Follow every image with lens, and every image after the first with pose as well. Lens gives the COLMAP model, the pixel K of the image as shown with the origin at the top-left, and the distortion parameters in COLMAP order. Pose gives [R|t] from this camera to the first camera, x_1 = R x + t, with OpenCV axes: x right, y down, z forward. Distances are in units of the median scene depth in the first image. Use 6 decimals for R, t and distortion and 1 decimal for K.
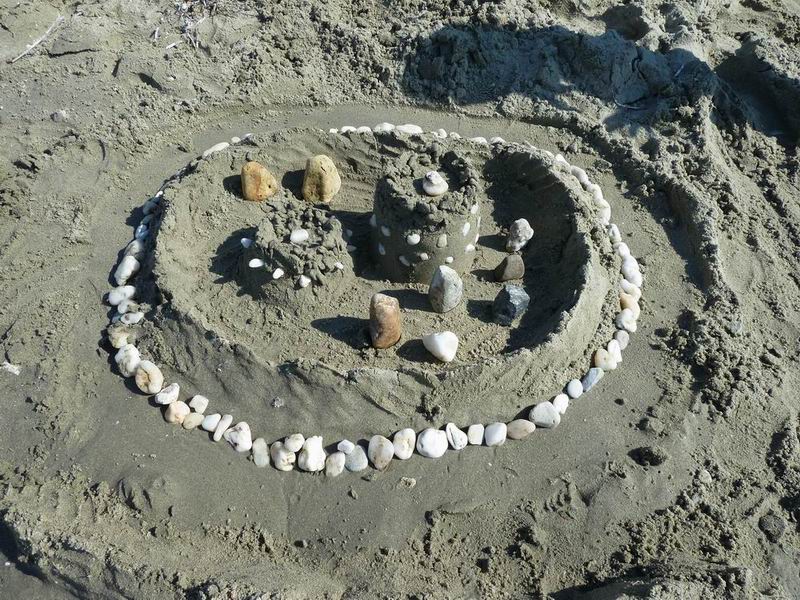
lens RADIAL K [[587.4, 0, 401.2], [0, 587.4, 296.6], [0, 0, 1]] dist [-0.025492, -0.002350]
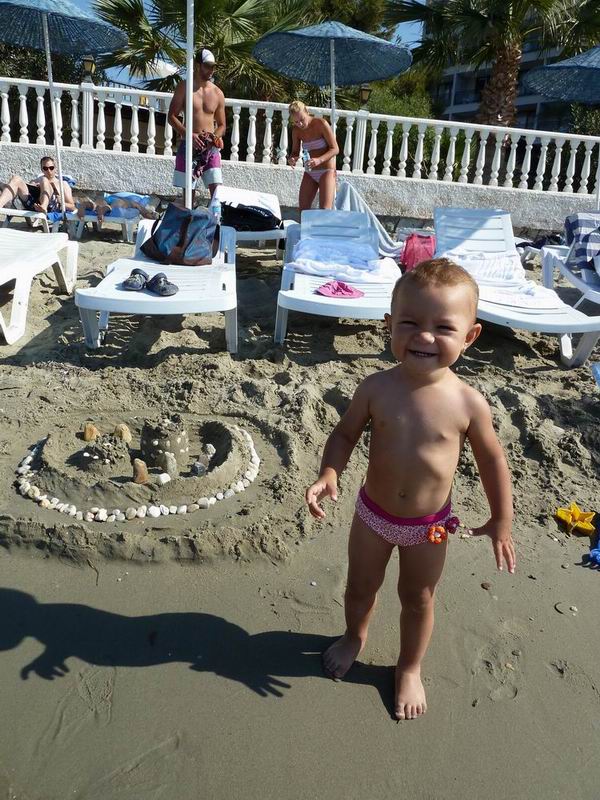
lens RADIAL K [[587.4, 0, 298.3], [0, 587.4, 401.1], [0, 0, 1]] dist [-0.025492, -0.002350]
pose [[0.995783, -0.011764, 0.090980, 0.382430], [0.054600, 0.872955, -0.484735, 0.935877], [-0.073719, 0.487659, 0.869916, -1.195074]]
